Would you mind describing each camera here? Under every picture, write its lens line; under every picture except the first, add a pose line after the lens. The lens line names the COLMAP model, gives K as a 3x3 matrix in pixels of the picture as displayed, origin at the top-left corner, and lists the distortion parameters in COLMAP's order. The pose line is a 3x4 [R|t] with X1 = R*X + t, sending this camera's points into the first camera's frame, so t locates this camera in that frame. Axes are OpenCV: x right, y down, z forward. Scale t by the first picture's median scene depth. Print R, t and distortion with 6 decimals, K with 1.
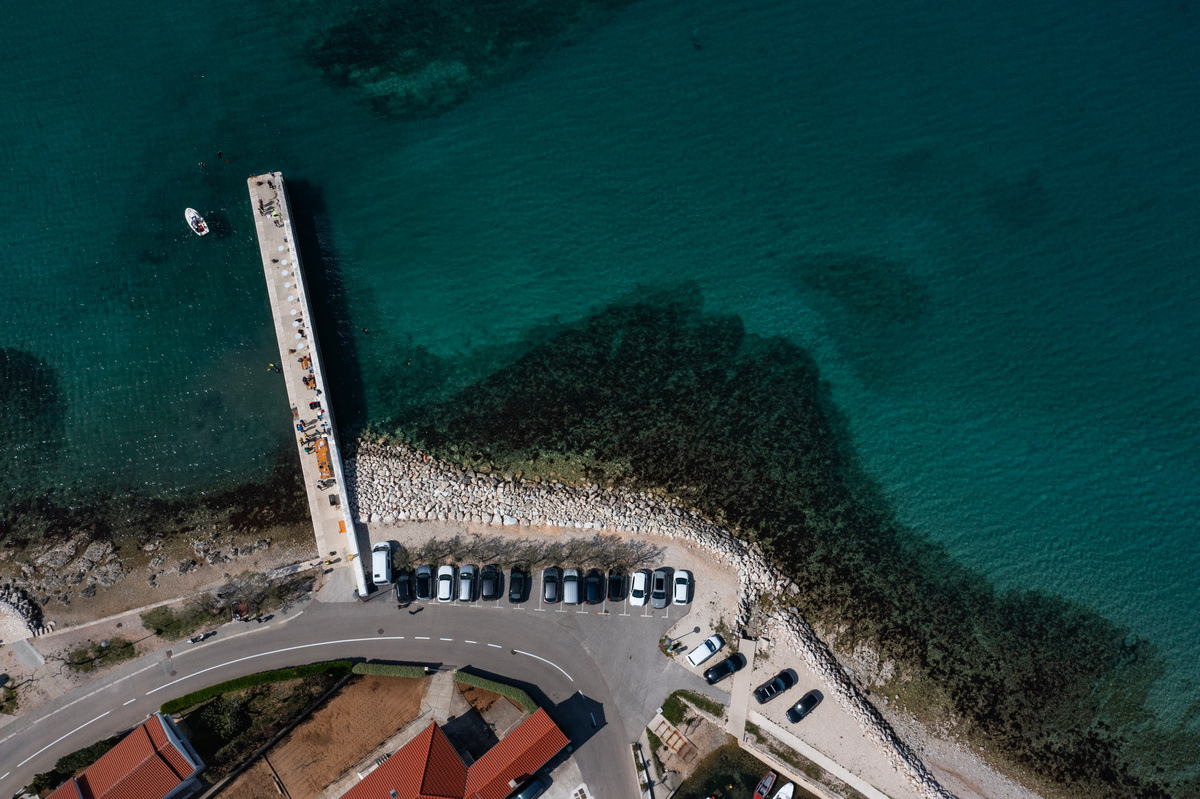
lens RADIAL K [[949.5, 0, 600.0], [0, 949.5, 399.5], [0, 0, 1]] dist [-0.018213, 0.000682]
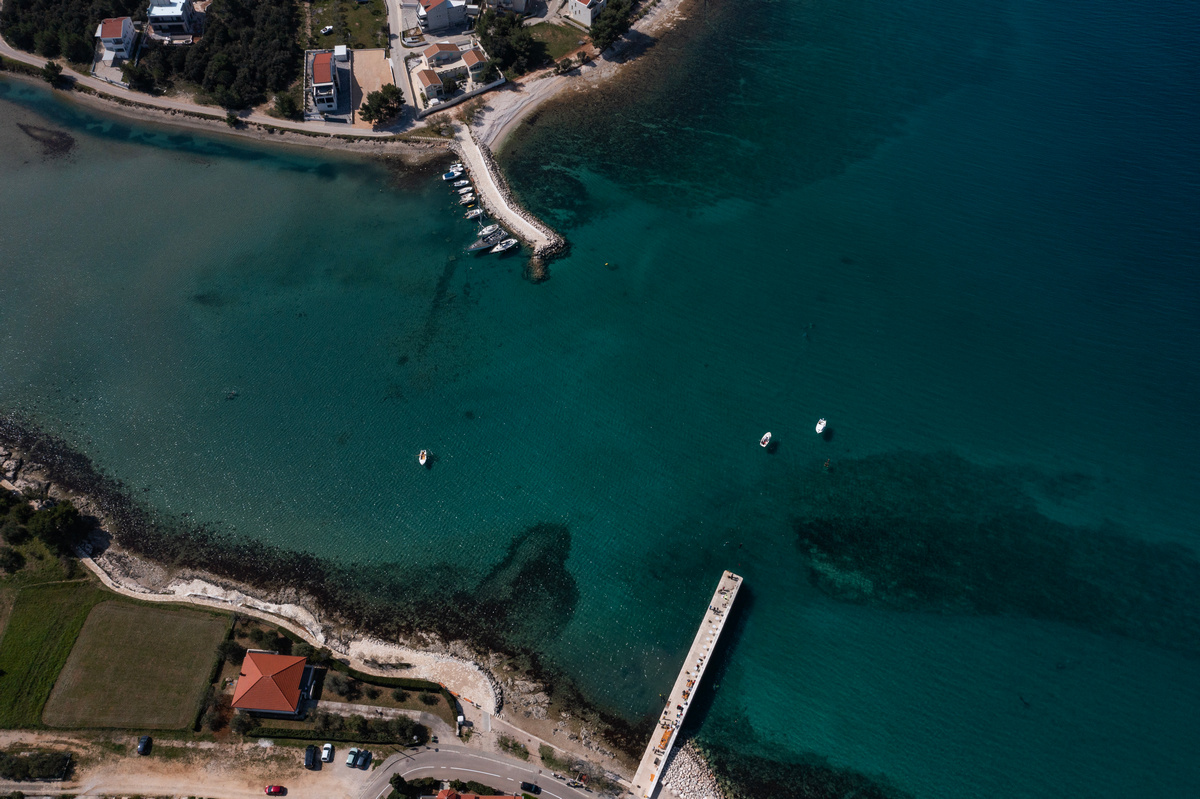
lens RADIAL K [[948.1, 0, 600.0], [0, 948.1, 399.5], [0, 0, 1]] dist [-0.016429, 0.009574]
pose [[0.744410, 0.525237, -0.412285, 0.012378], [-0.620171, 0.772698, -0.135372, -0.109919], [0.247470, 0.356460, 0.900941, -0.847873]]
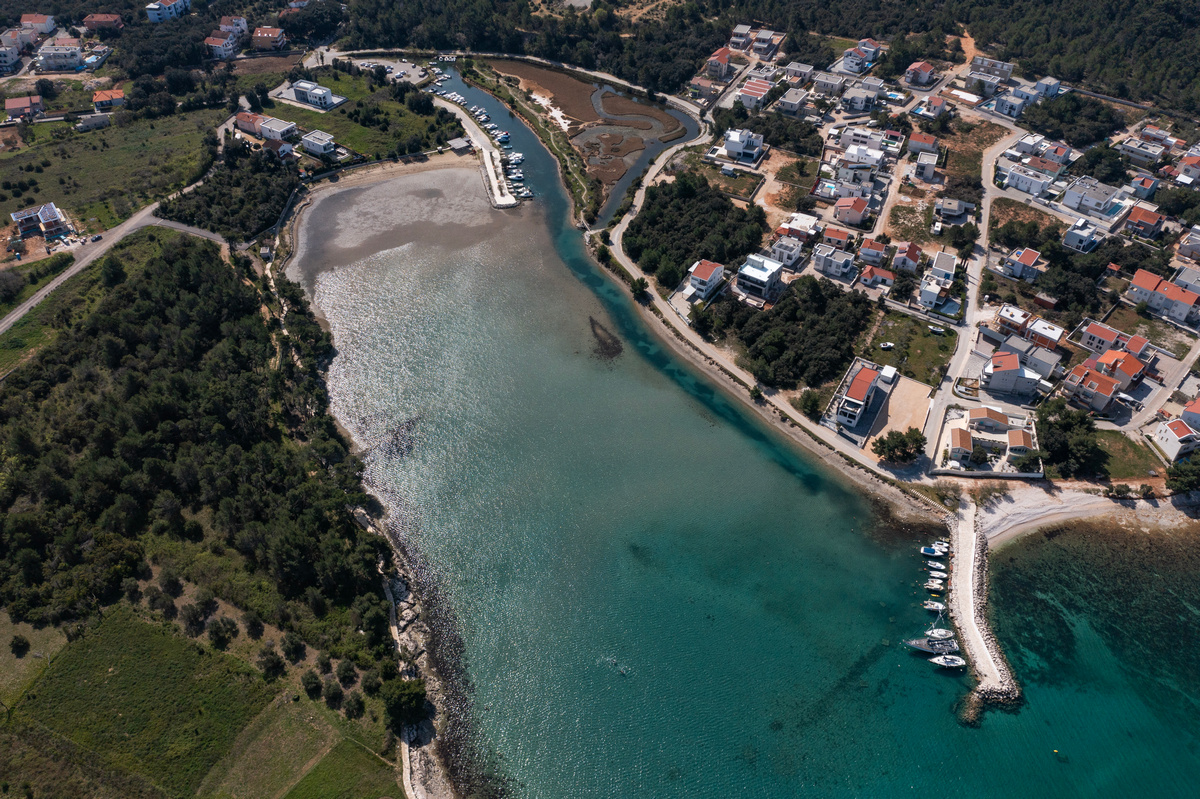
lens RADIAL K [[948.1, 0, 600.0], [0, 948.1, 399.5], [0, 0, 1]] dist [-0.016429, 0.009574]
pose [[0.157622, 0.633003, -0.757933, -0.288084], [-0.922304, 0.368627, 0.116061, -0.343552], [0.352861, 0.680751, 0.641925, -0.873080]]
